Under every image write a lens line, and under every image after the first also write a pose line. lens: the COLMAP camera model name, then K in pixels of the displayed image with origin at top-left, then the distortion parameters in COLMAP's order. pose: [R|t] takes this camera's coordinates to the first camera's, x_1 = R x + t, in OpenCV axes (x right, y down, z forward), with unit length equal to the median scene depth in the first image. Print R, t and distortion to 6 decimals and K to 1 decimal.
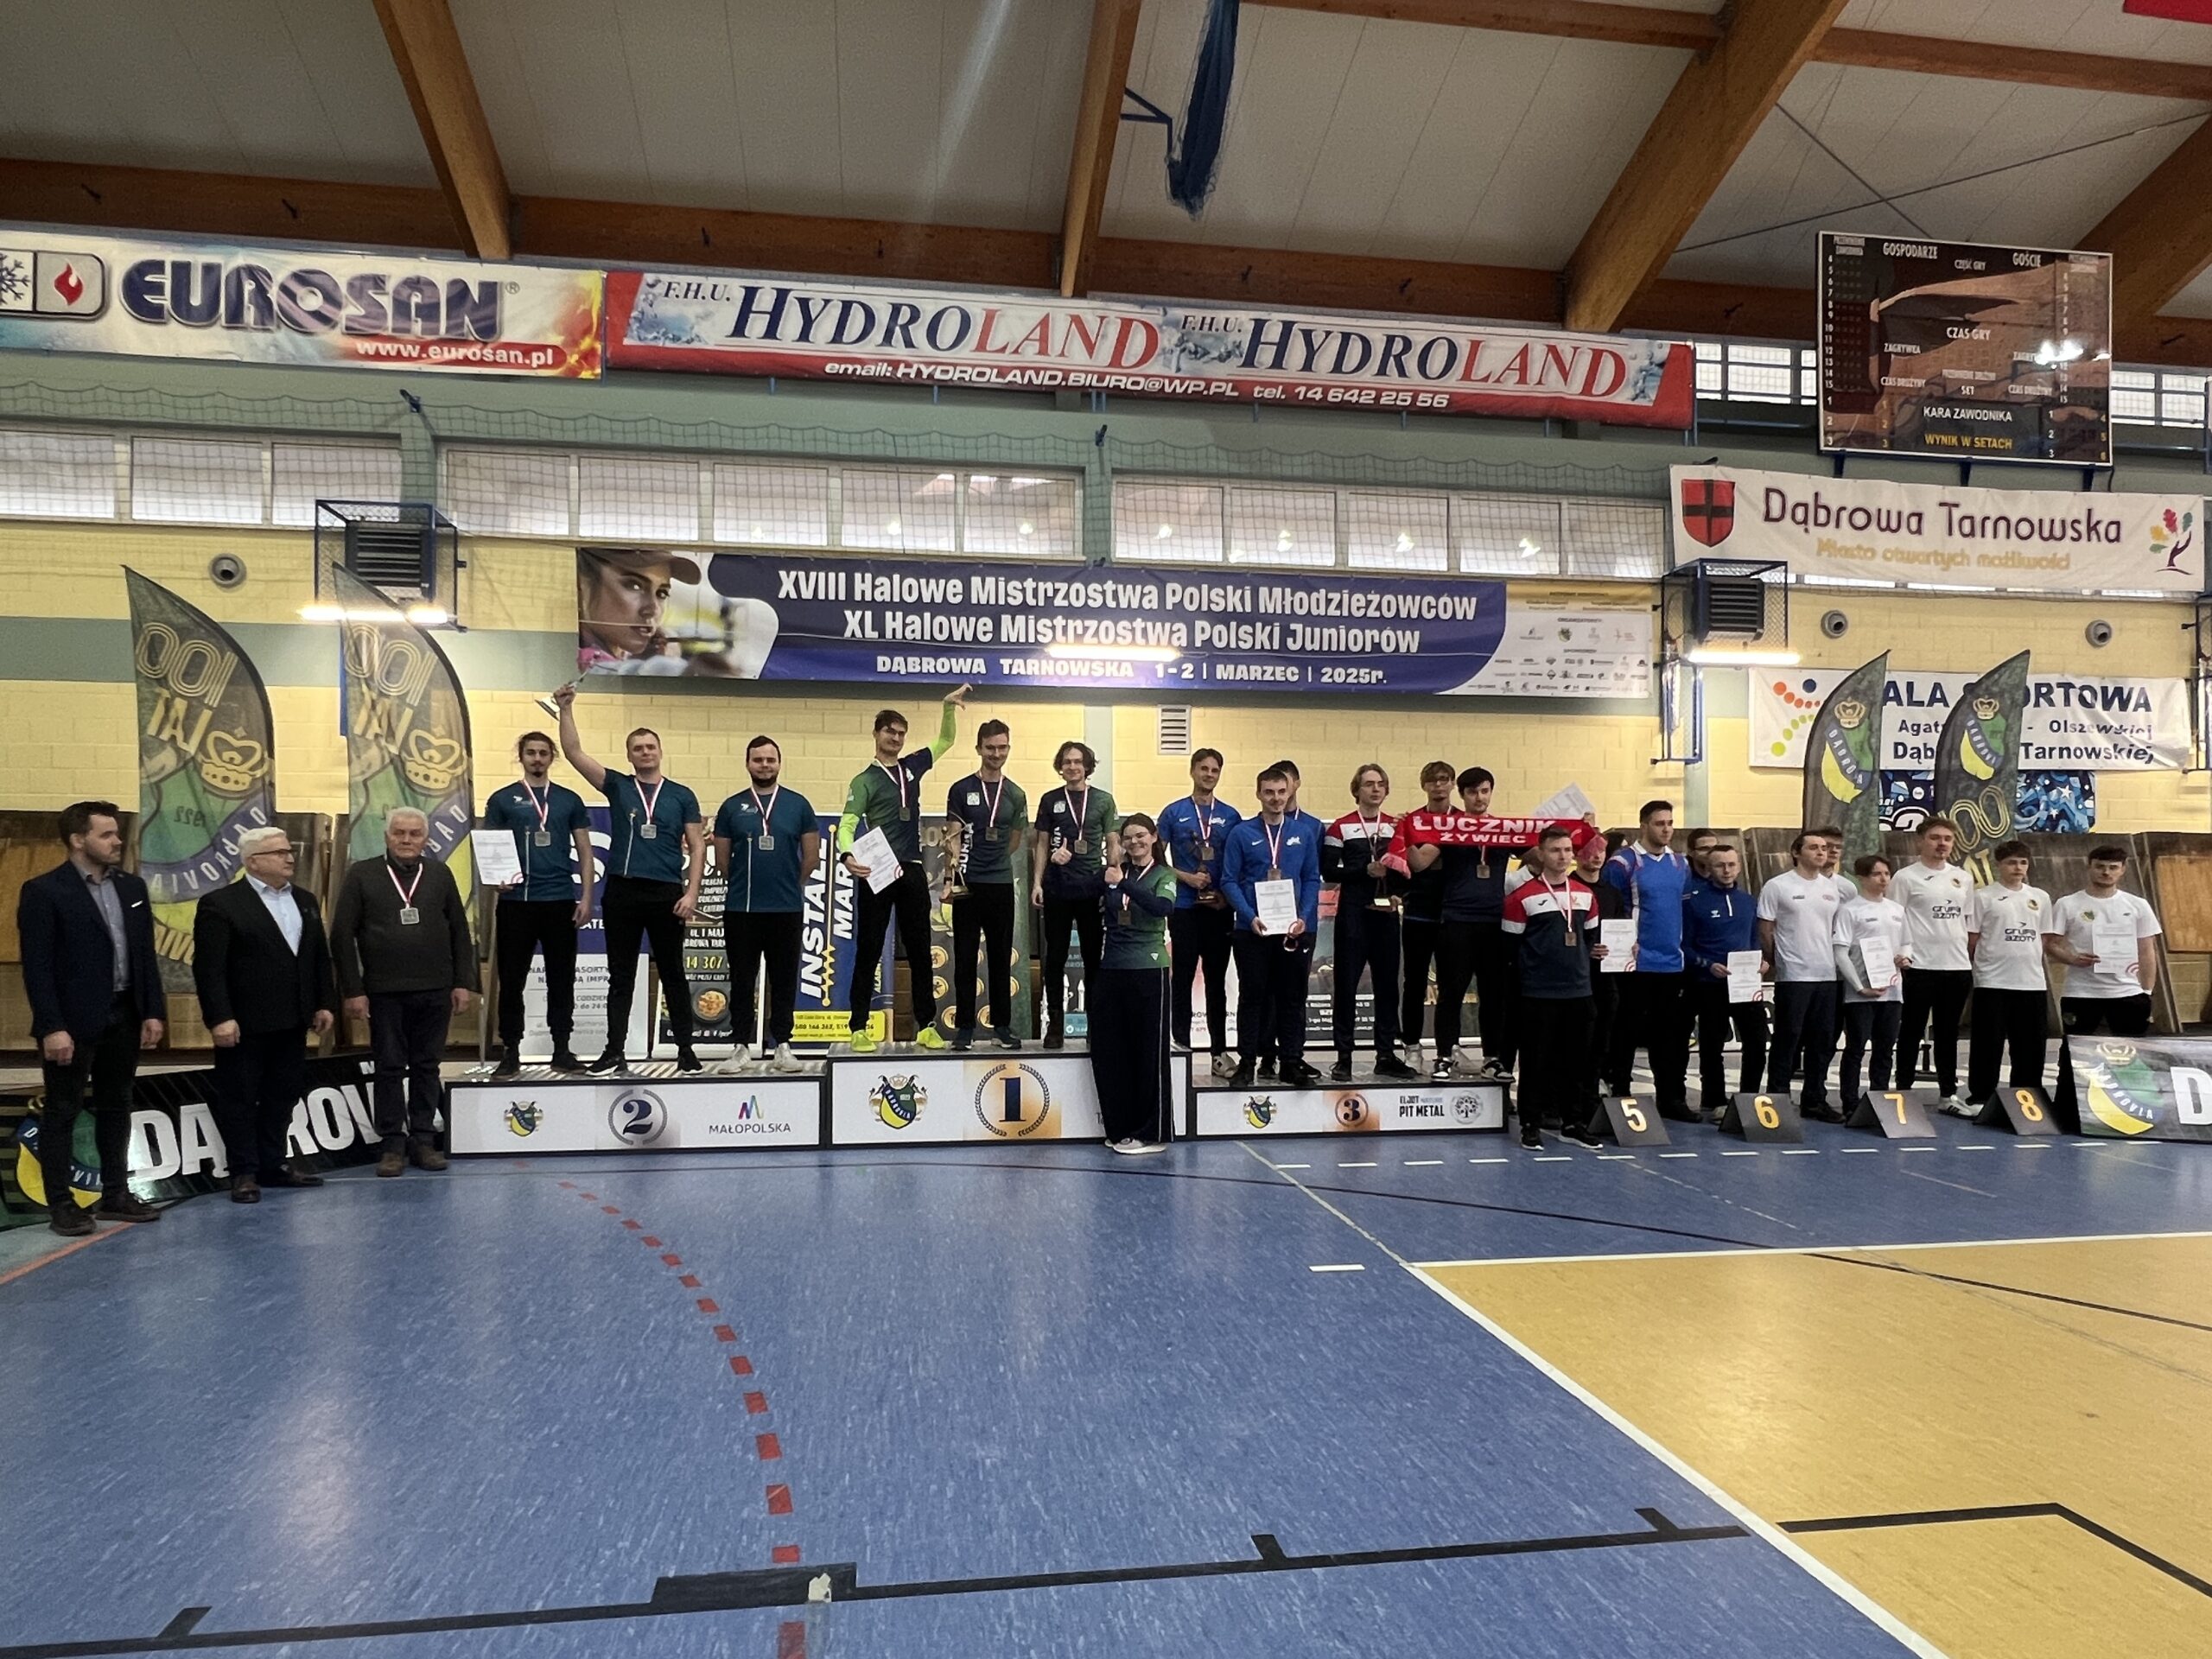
lens RADIAL K [[1354.1, 0, 1073.7], [0, 1354.1, 881.9], [0, 0, 1]] dist [-0.002991, 0.000920]
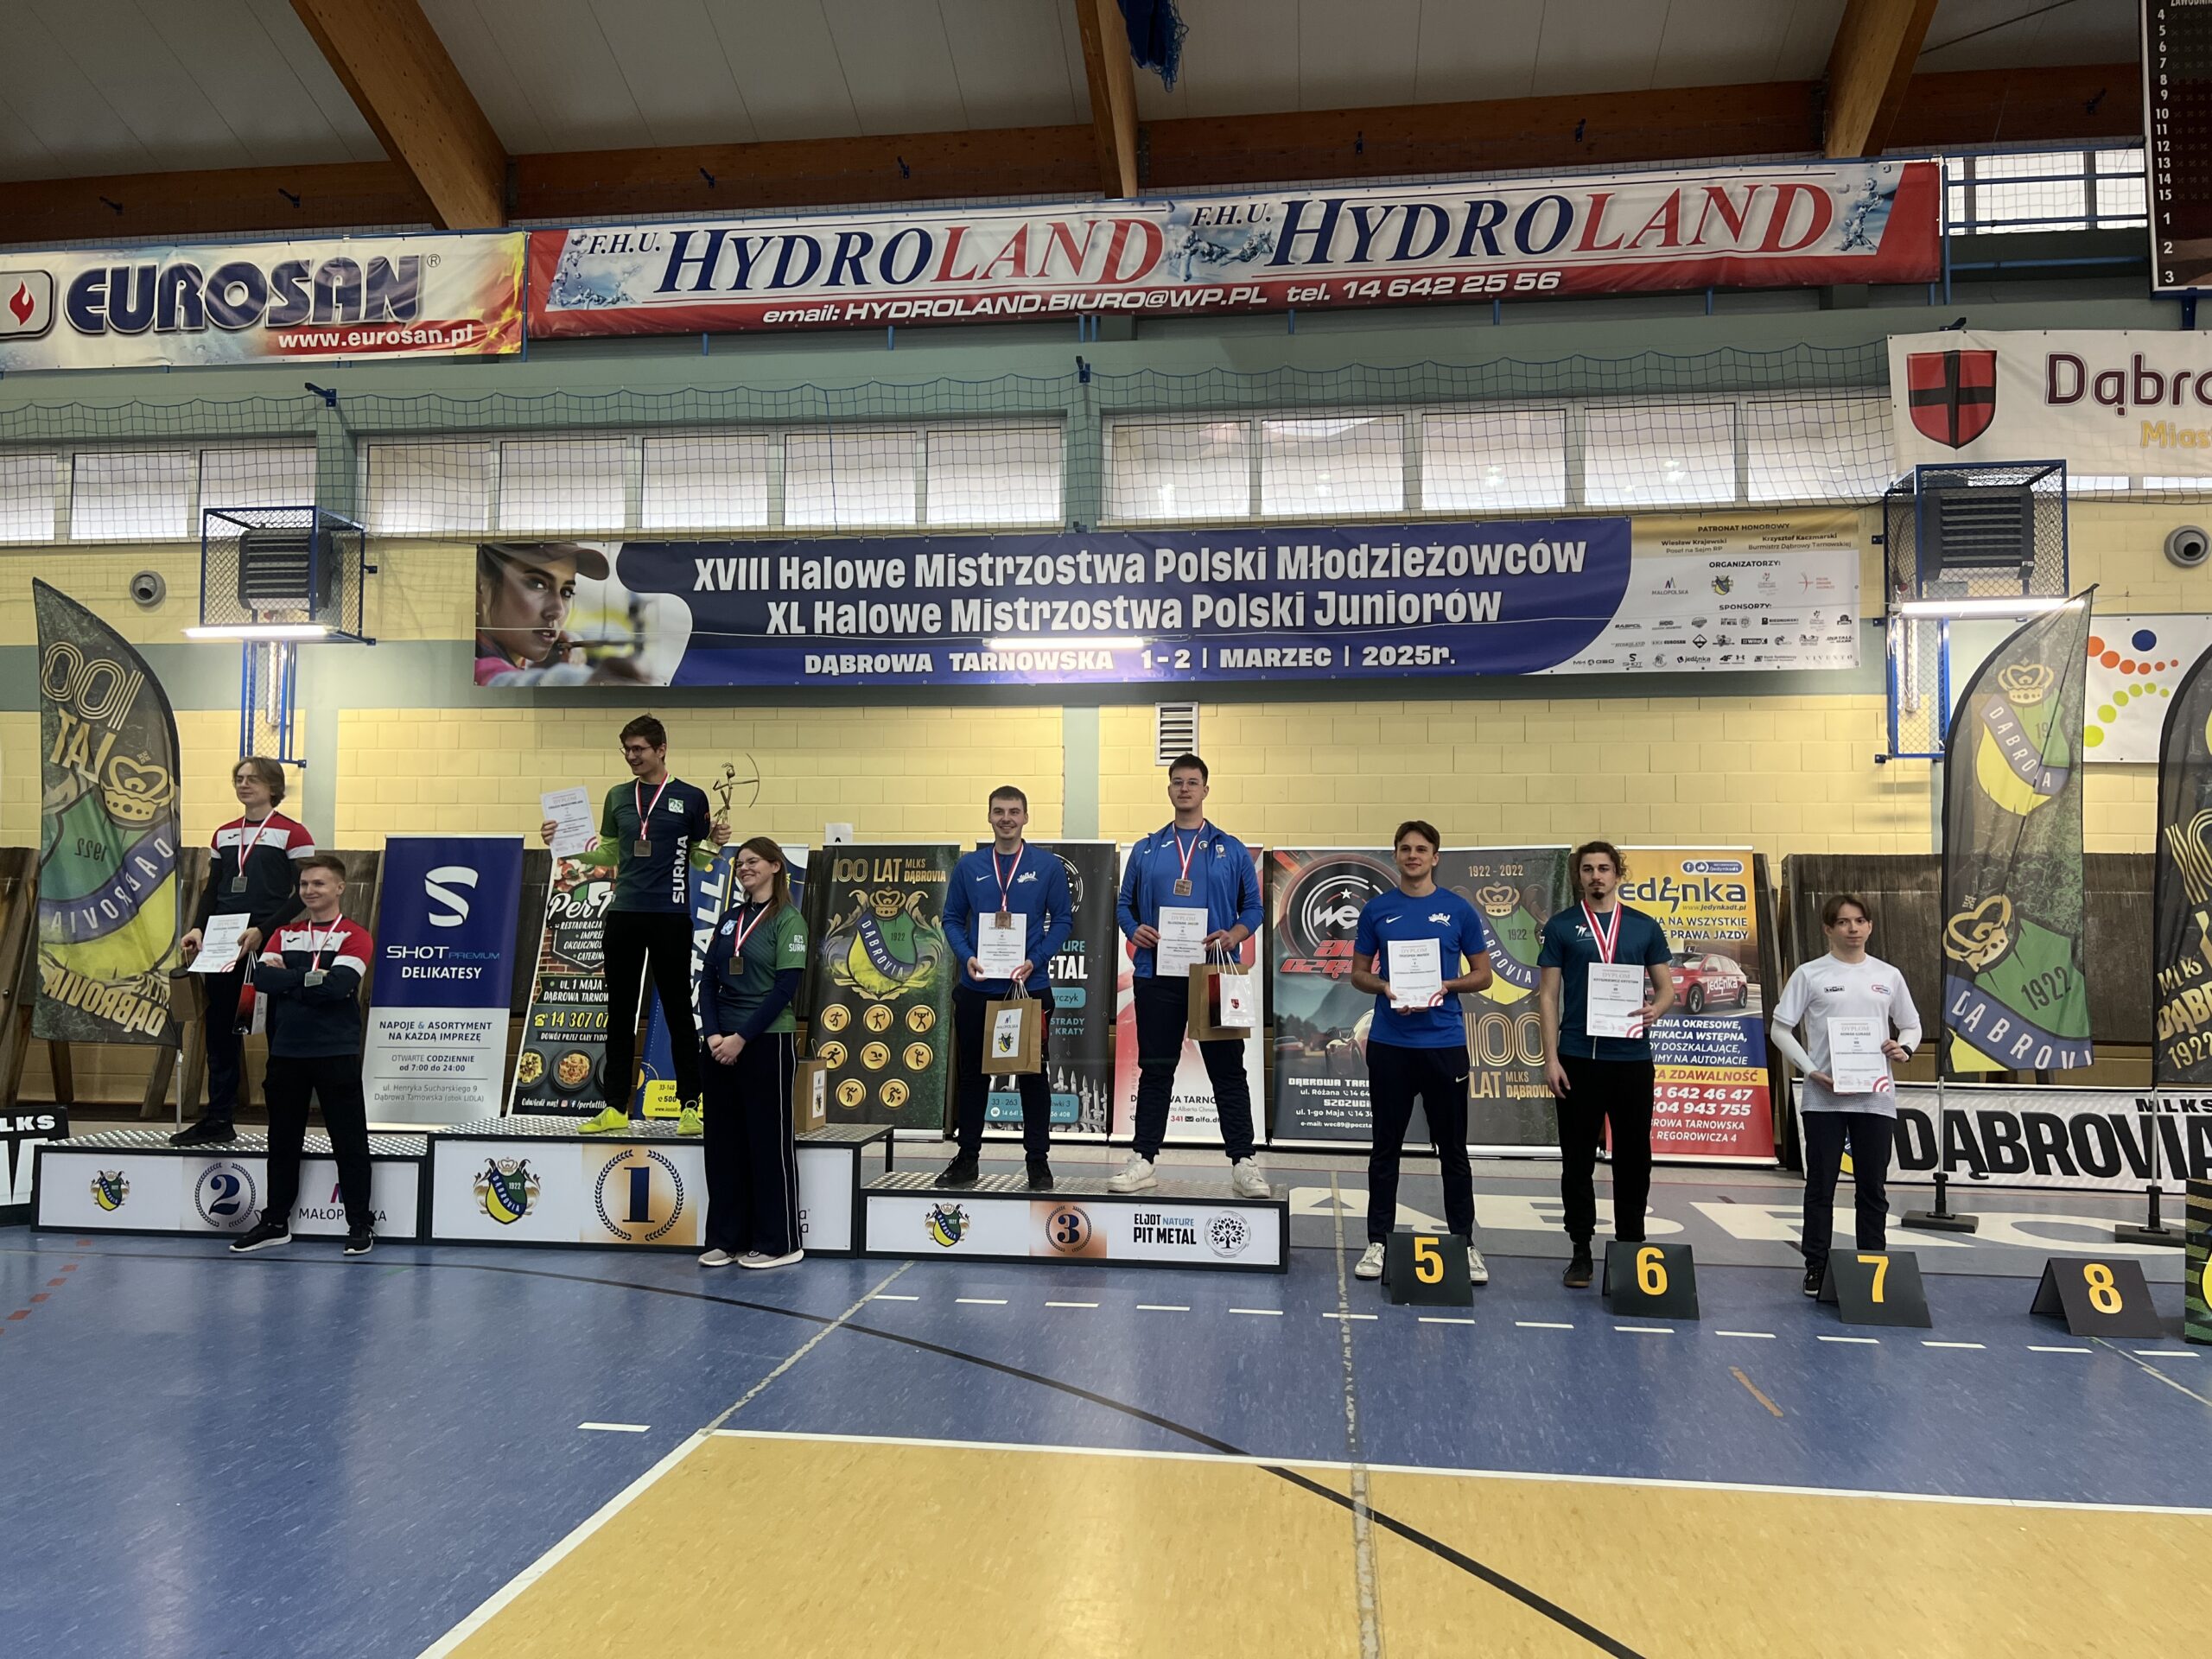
lens RADIAL K [[1689.5, 0, 1087.7], [0, 1689.5, 843.2], [0, 0, 1]] dist [0.068366, -0.075132]
pose [[0.960382, -0.008385, -0.278560, 0.303217], [-0.005453, 0.998790, -0.048866, -0.000868], [0.278633, 0.048449, 0.959175, 0.051099]]
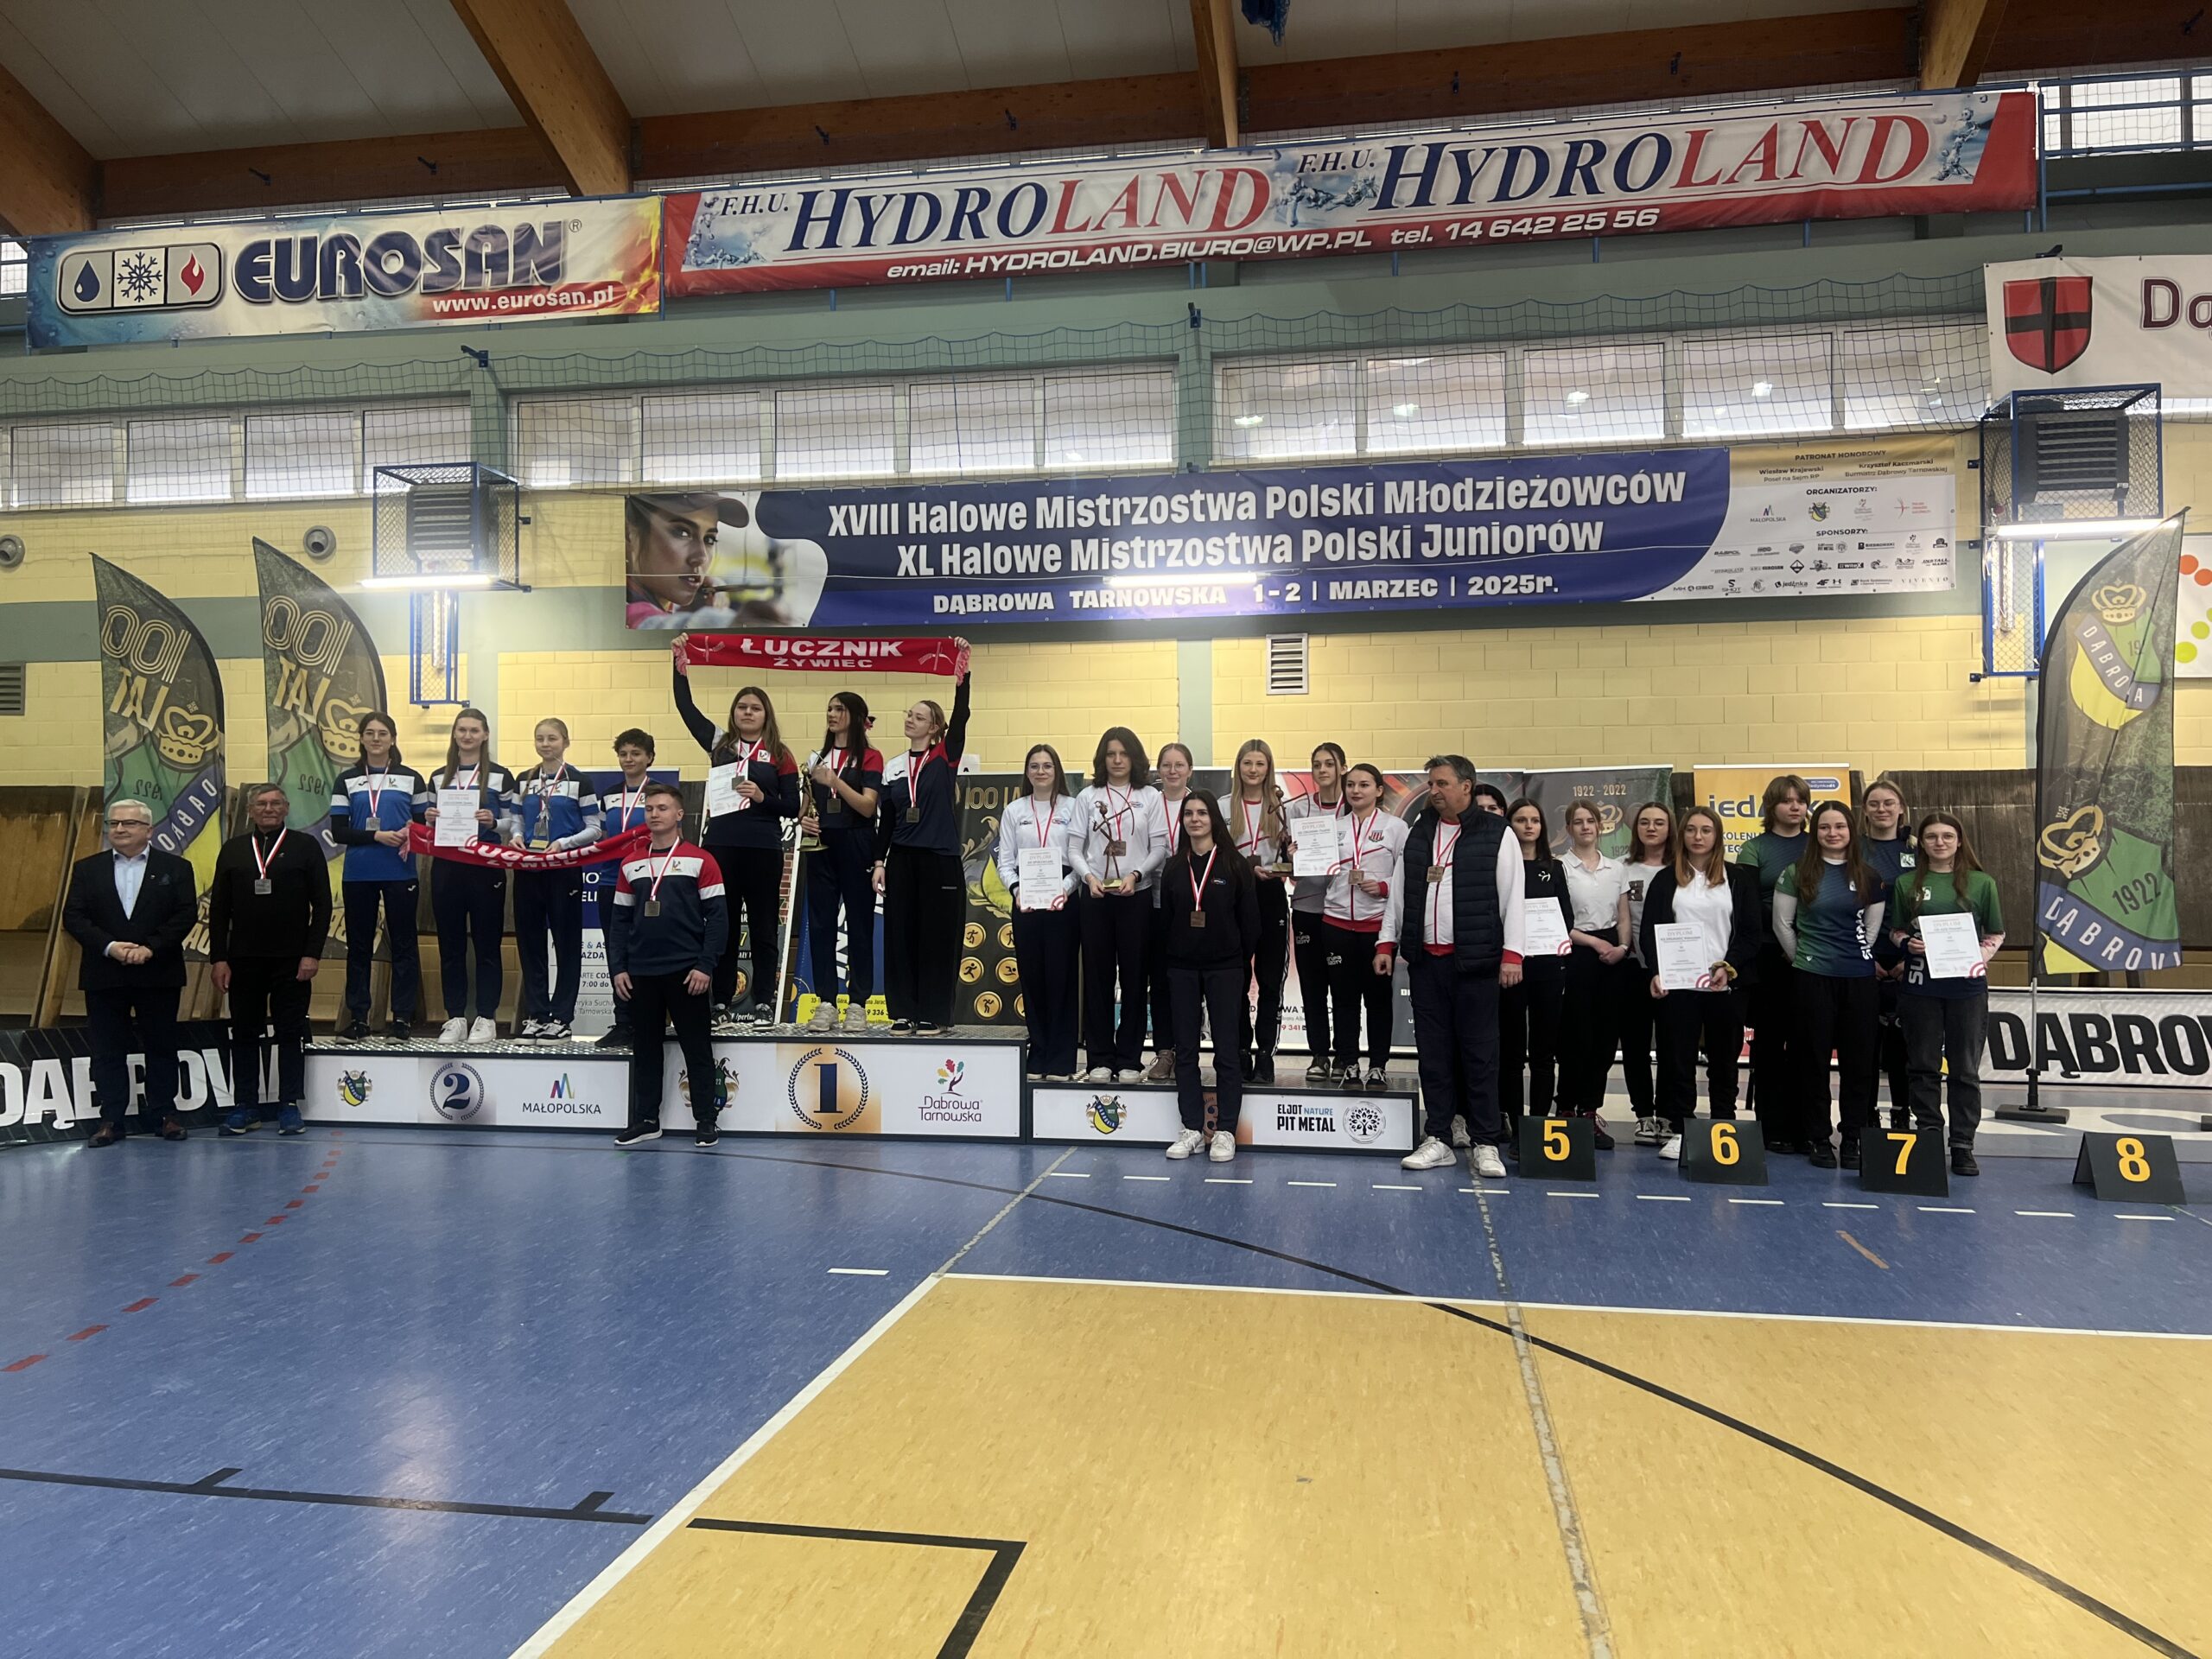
lens RADIAL K [[1686.7, 0, 1082.3], [0, 1686.7, 825.1], [0, 0, 1]] dist [0.068341, -0.071505]
pose [[0.946917, -0.010188, -0.321318, 0.291245], [0.004426, 0.999816, -0.018660, 0.004270], [0.321449, 0.016247, 0.946787, -0.010010]]
